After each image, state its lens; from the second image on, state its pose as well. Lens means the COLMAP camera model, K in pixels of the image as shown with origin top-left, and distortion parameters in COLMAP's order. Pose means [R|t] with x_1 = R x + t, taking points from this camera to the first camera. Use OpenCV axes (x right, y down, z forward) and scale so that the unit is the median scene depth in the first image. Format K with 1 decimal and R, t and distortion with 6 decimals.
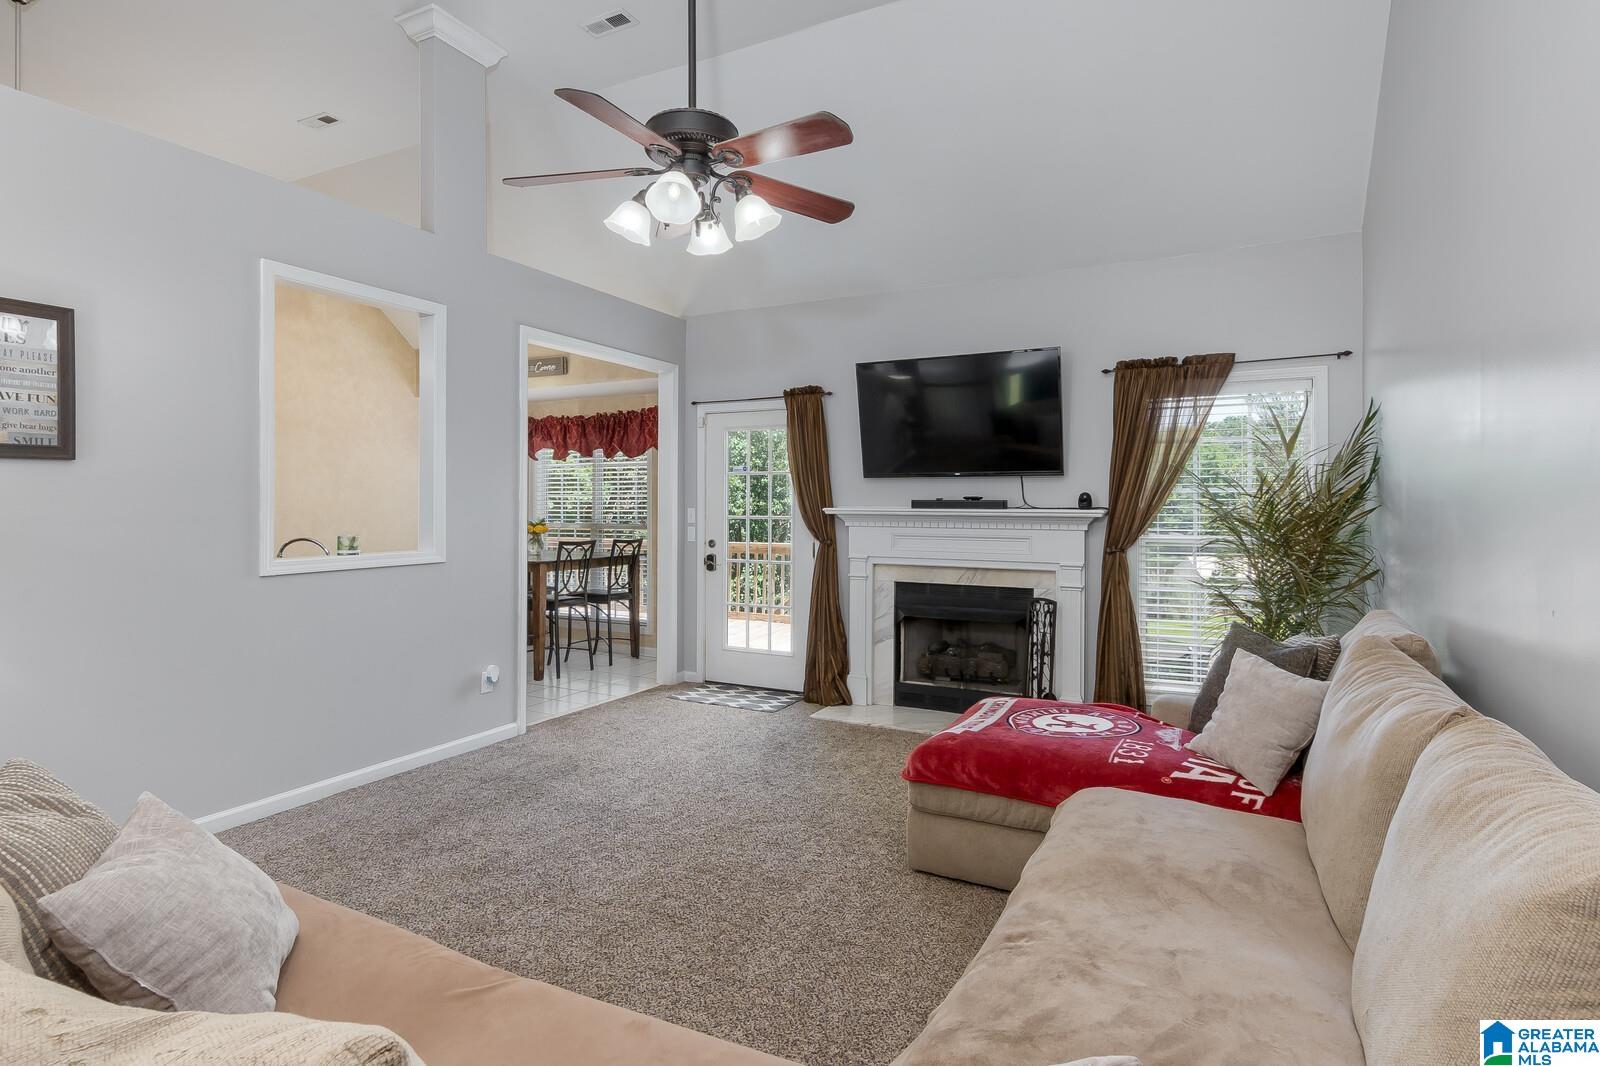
lens RADIAL K [[820.7, 0, 828.0], [0, 820.7, 495.2], [0, 0, 1]] dist [0.002658, -0.000331]
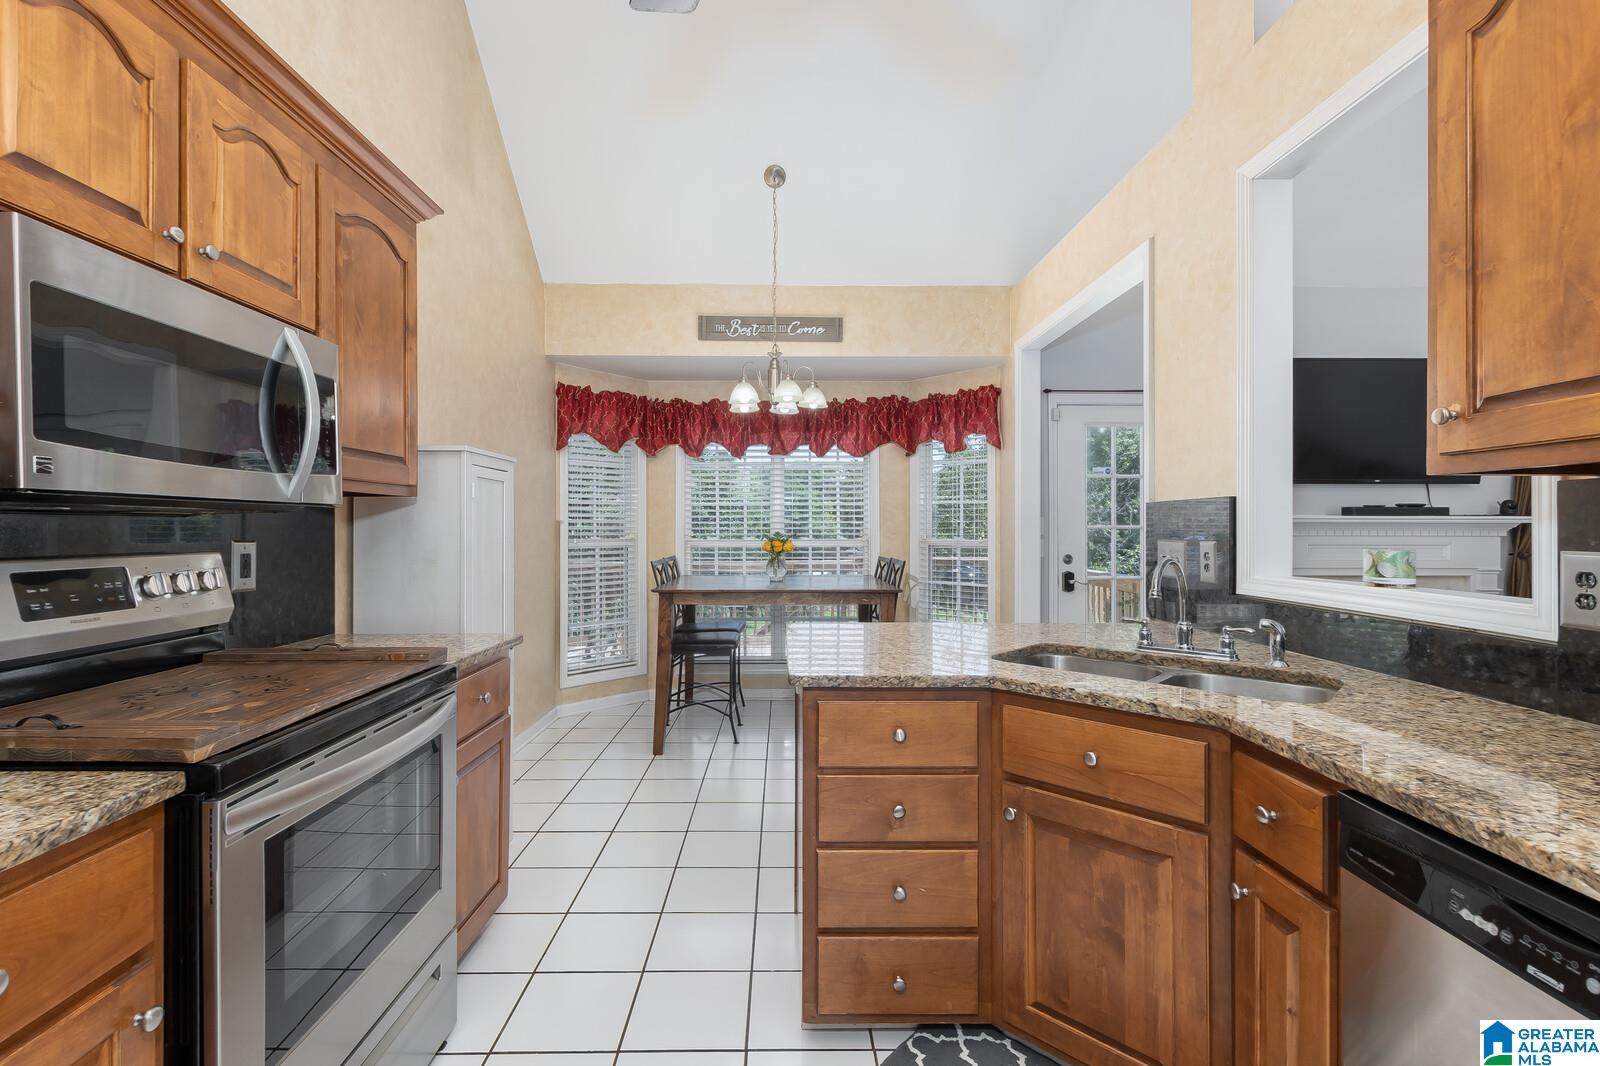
lens RADIAL K [[714.3, 0, 796.0], [0, 714.3, 523.3], [0, 0, 1]] dist [0.004424, 0.000084]
pose [[0.890796, 0.000094, 0.454404, -0.869961], [-0.002782, 0.999982, 0.005246, 0.022992], [-0.454396, -0.005937, 0.890780, 0.568086]]
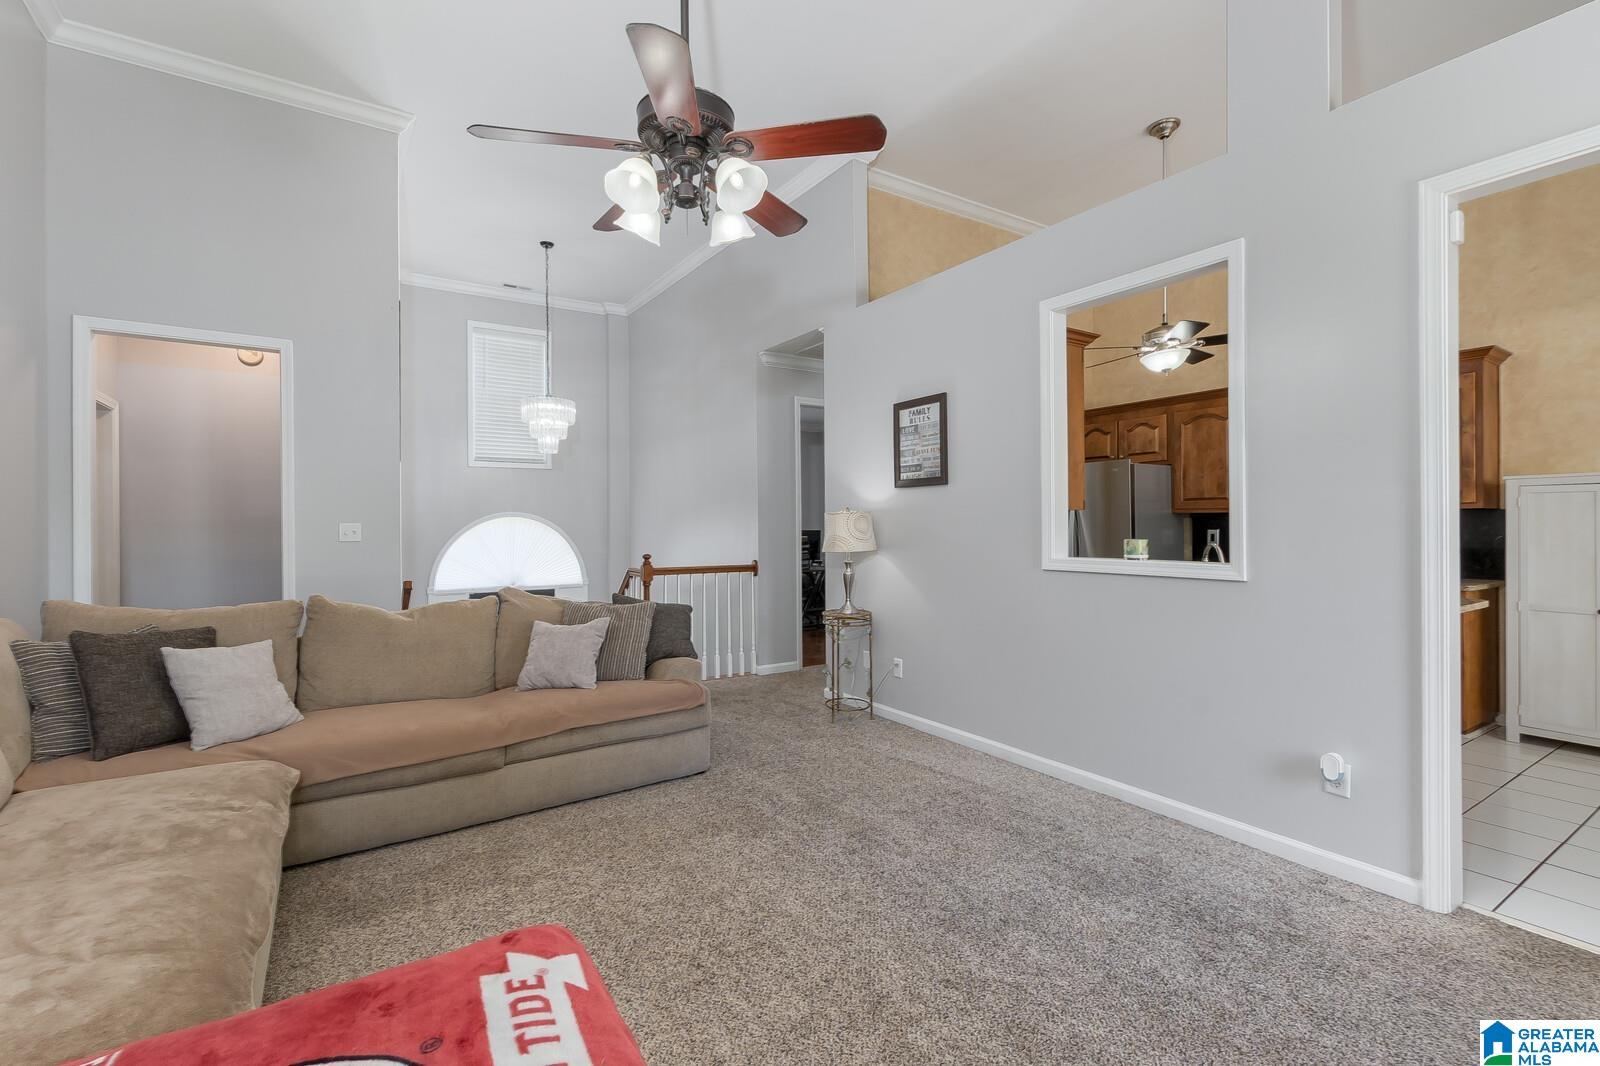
lens RADIAL K [[714.3, 0, 789.2], [0, 714.3, 532.3], [0, 0, 1]] dist [0.004424, 0.000084]
pose [[-0.528923, 0.008575, -0.848627, 0.261885], [0.010345, 0.999940, 0.003657, 0.025555], [0.848607, -0.006845, -0.528980, 0.851603]]
